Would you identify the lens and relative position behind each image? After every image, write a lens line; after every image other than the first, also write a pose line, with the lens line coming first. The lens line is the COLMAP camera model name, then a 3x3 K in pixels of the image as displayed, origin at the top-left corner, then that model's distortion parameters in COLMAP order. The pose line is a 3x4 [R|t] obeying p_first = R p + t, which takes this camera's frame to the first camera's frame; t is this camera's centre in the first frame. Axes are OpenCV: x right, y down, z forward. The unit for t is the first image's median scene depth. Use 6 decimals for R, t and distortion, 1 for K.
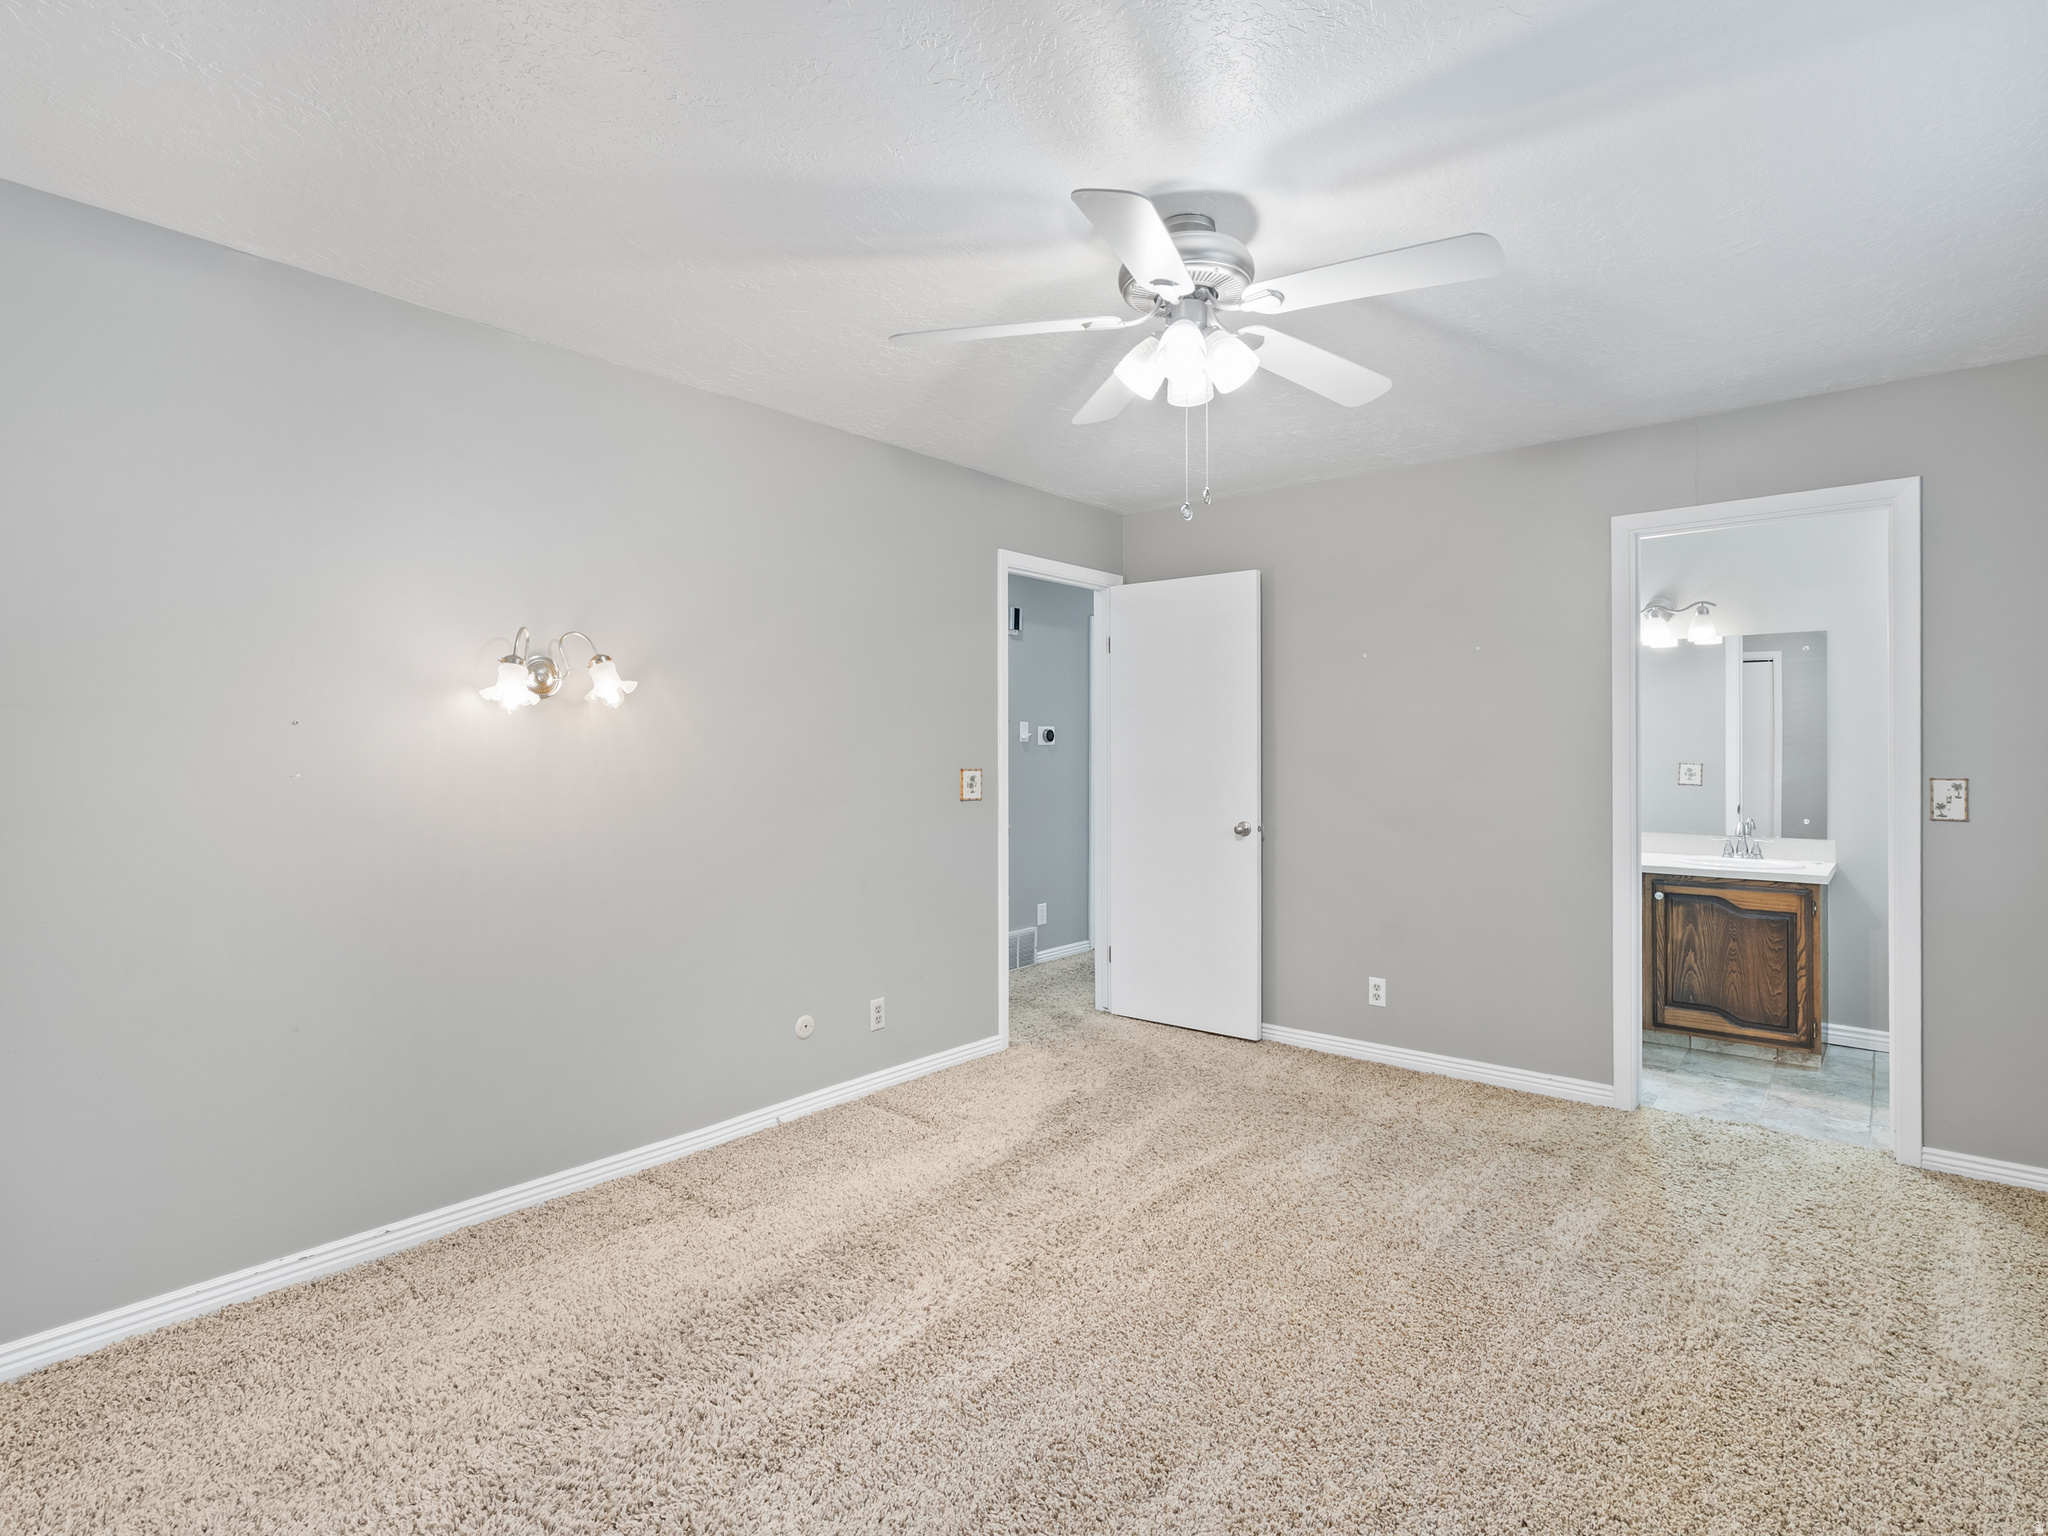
lens RADIAL K [[1044.6, 0, 1026.8], [0, 1044.6, 757.2], [0, 0, 1]] dist [-0.002508, 0.002529]
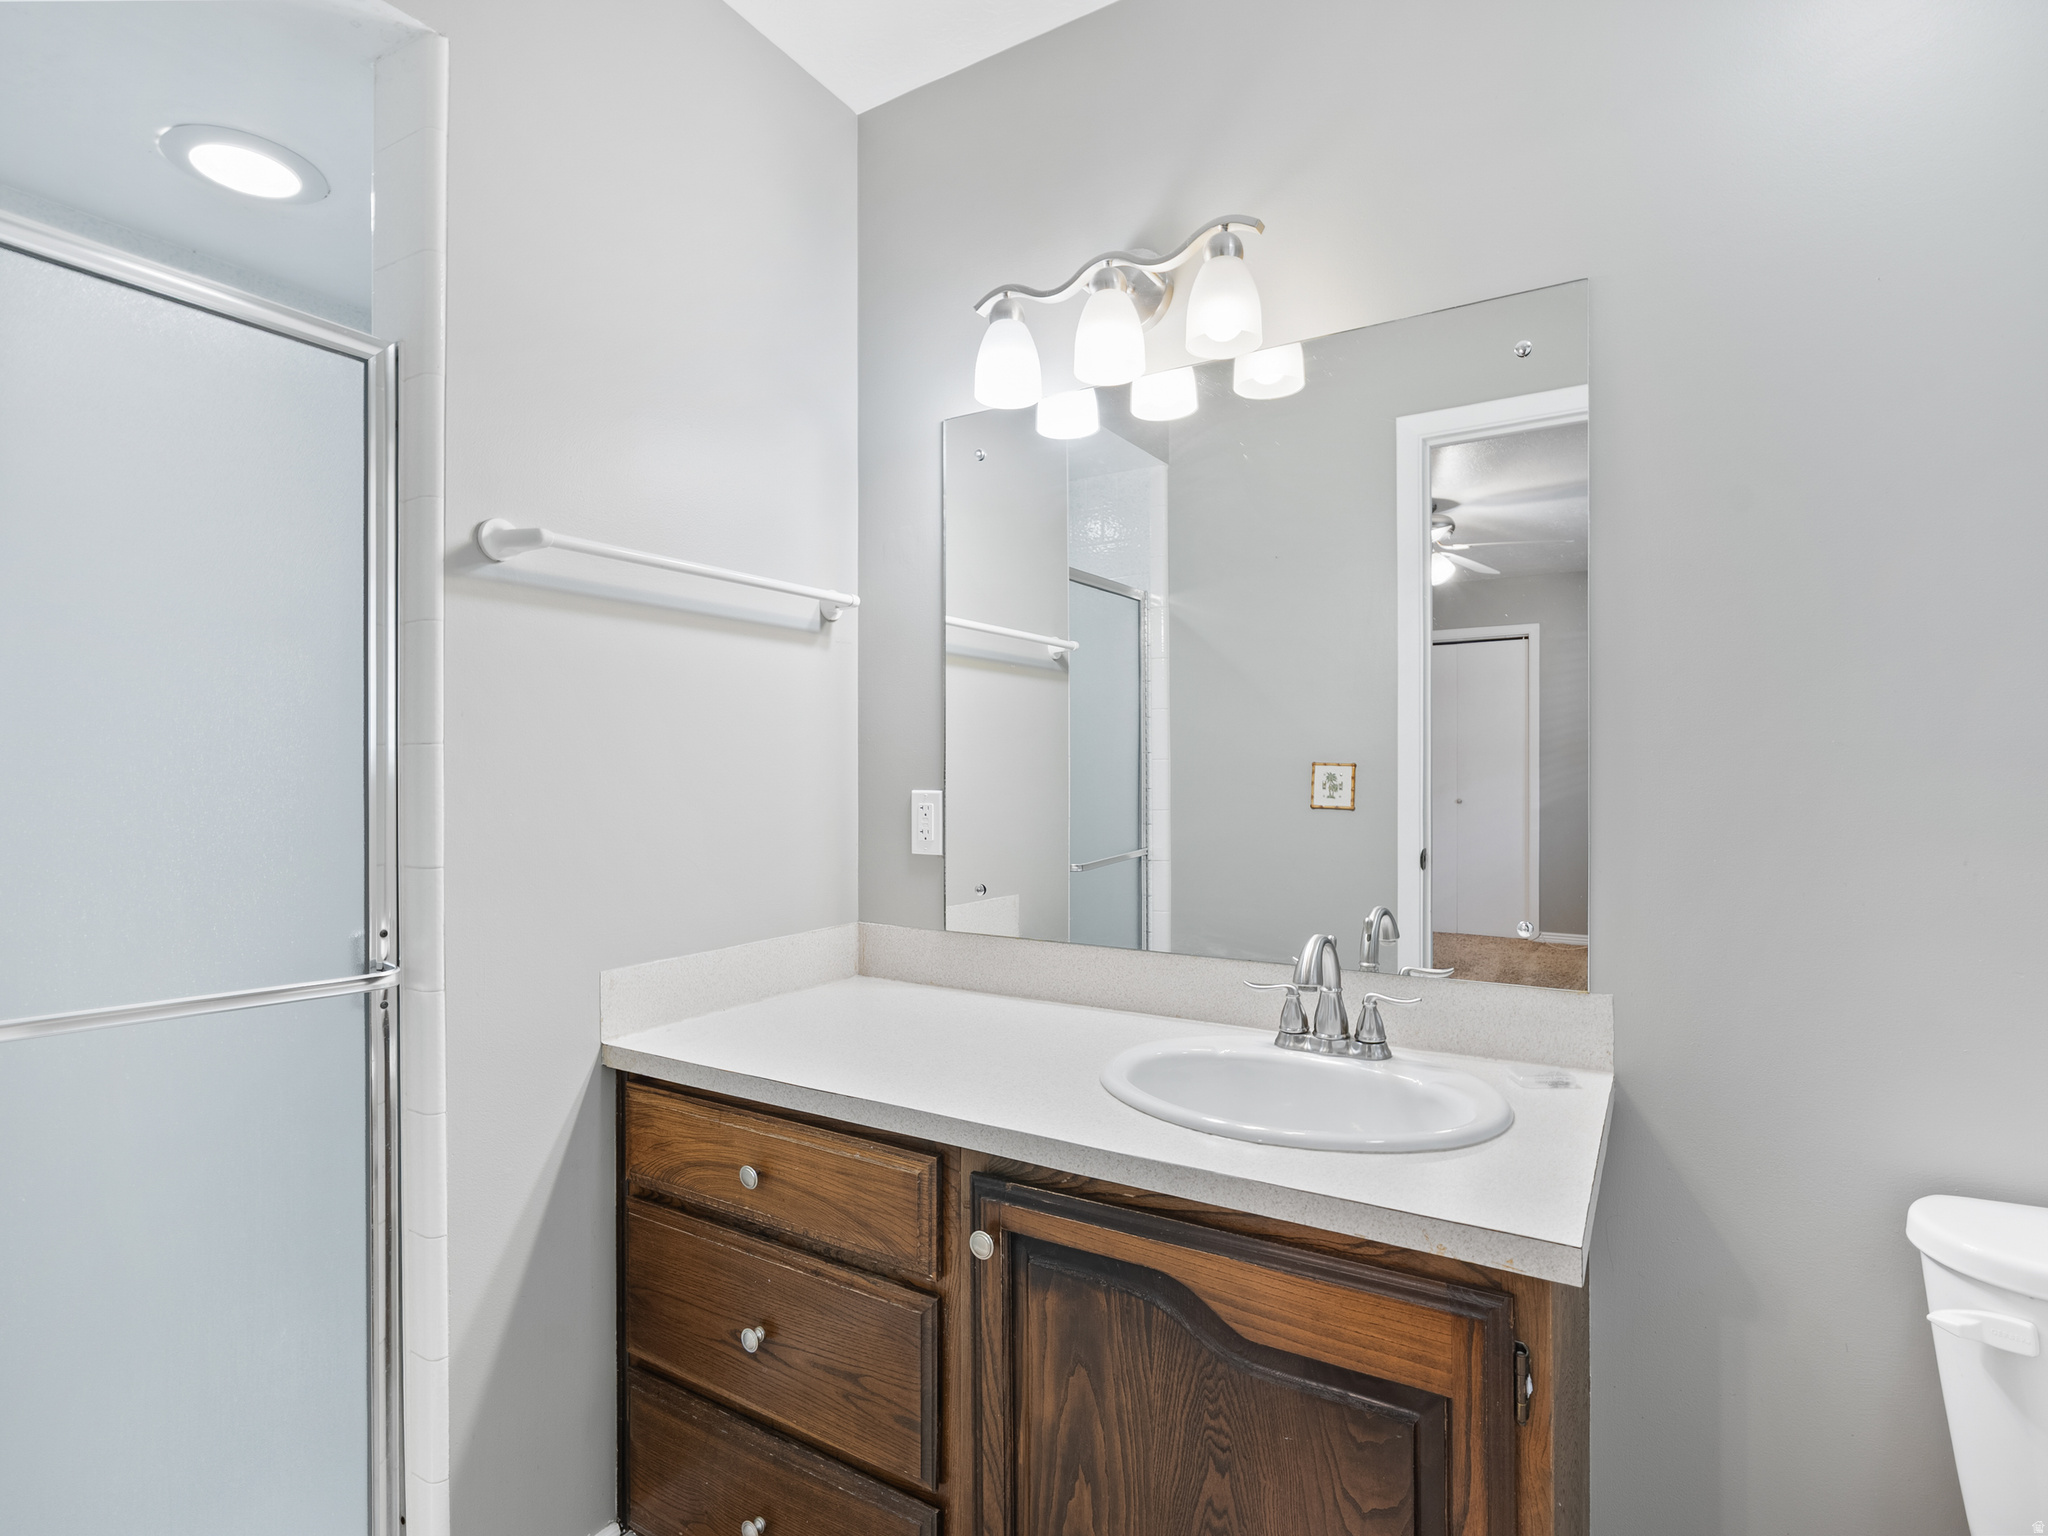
lens RADIAL K [[1044.6, 0, 1020.5], [0, 1044.6, 777.2], [0, 0, 1]] dist [-0.002508, 0.002529]
pose [[0.989018, 0.004789, 0.147719, 0.581351], [-0.004144, 0.999980, -0.004677, 0.020462], [-0.147739, 0.004014, 0.989018, 0.753162]]
